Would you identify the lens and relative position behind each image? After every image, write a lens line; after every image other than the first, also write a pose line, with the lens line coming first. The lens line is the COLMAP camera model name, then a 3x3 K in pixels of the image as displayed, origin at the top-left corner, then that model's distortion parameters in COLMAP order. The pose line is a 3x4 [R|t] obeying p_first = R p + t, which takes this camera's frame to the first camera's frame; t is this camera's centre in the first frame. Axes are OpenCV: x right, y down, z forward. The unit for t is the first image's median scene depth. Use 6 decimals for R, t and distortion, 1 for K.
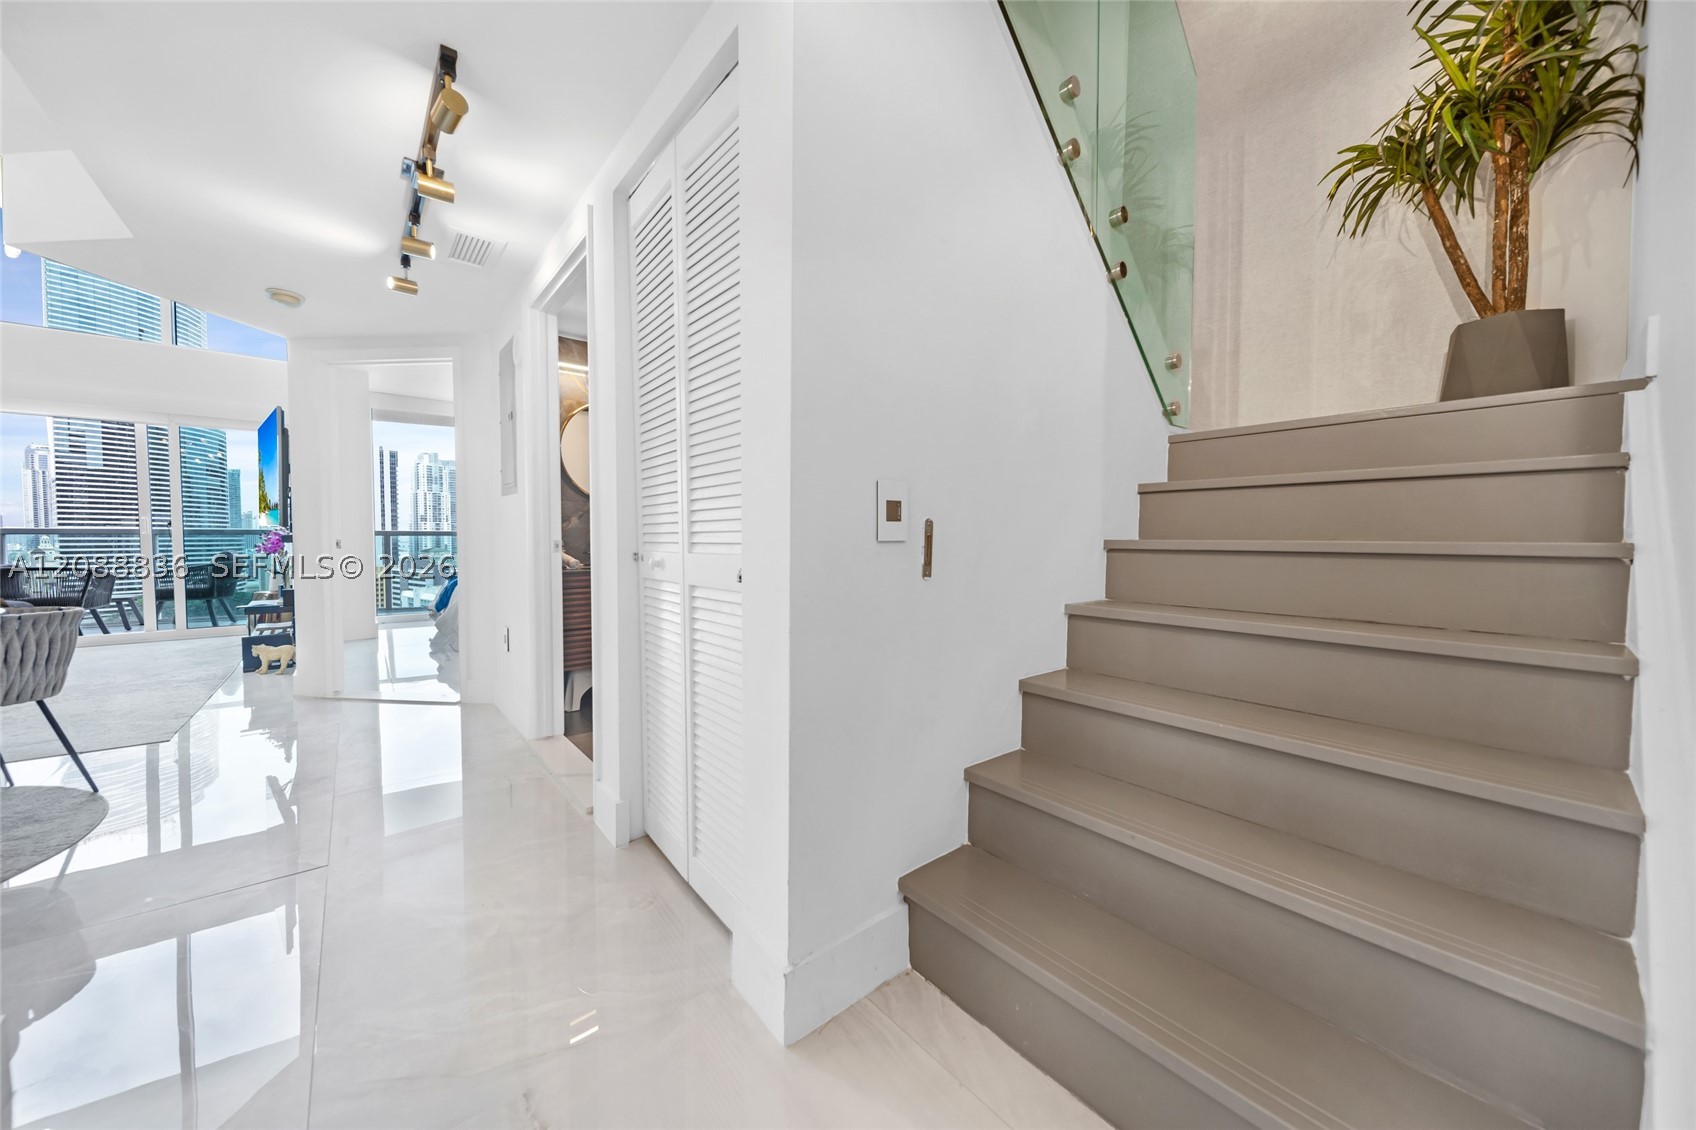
lens RADIAL K [[583.9, 0, 845.2], [0, 583.9, 560.5], [0, 0, 1]] dist [-0.005368, 0.000001]
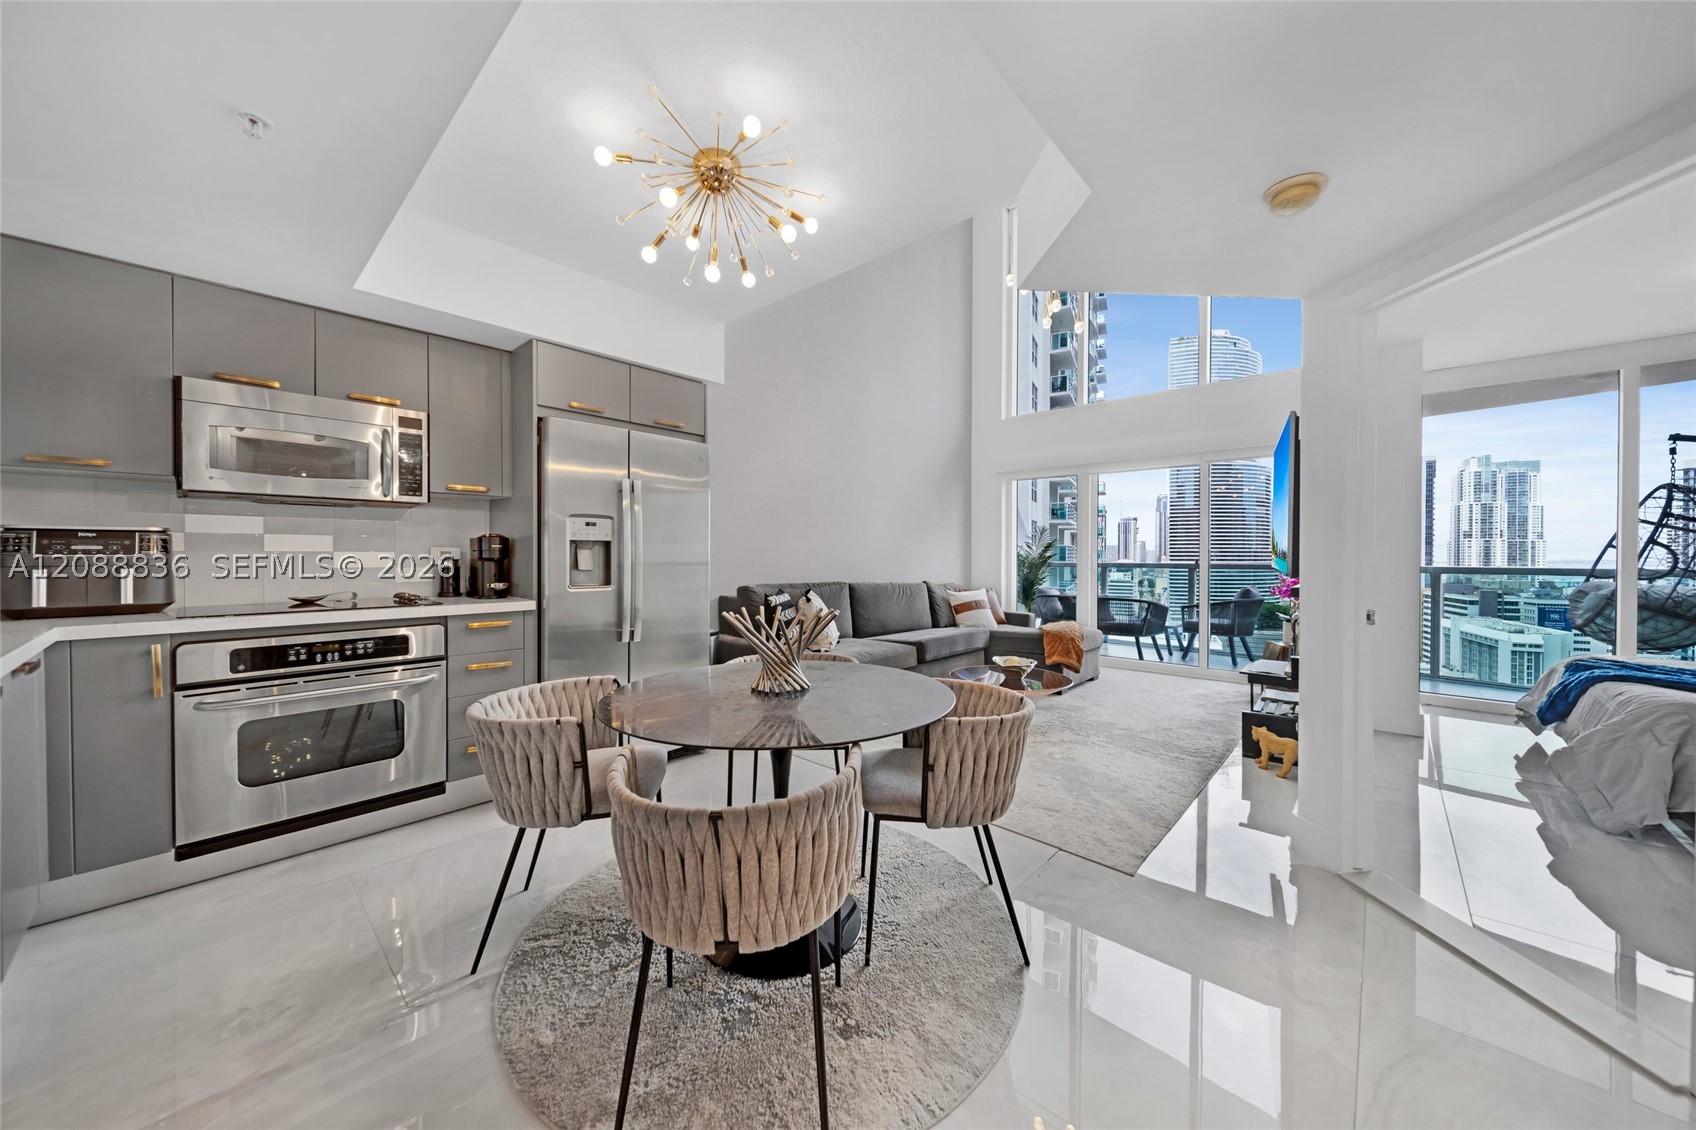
lens RADIAL K [[583.9, 0, 845.2], [0, 583.9, 560.5], [0, 0, 1]] dist [-0.005368, 0.000001]
pose [[0.124396, 0.005705, -0.992216, -0.298734], [-0.039245, 0.999229, 0.000825, -0.054720], [0.991456, 0.038837, 0.124524, 0.335430]]
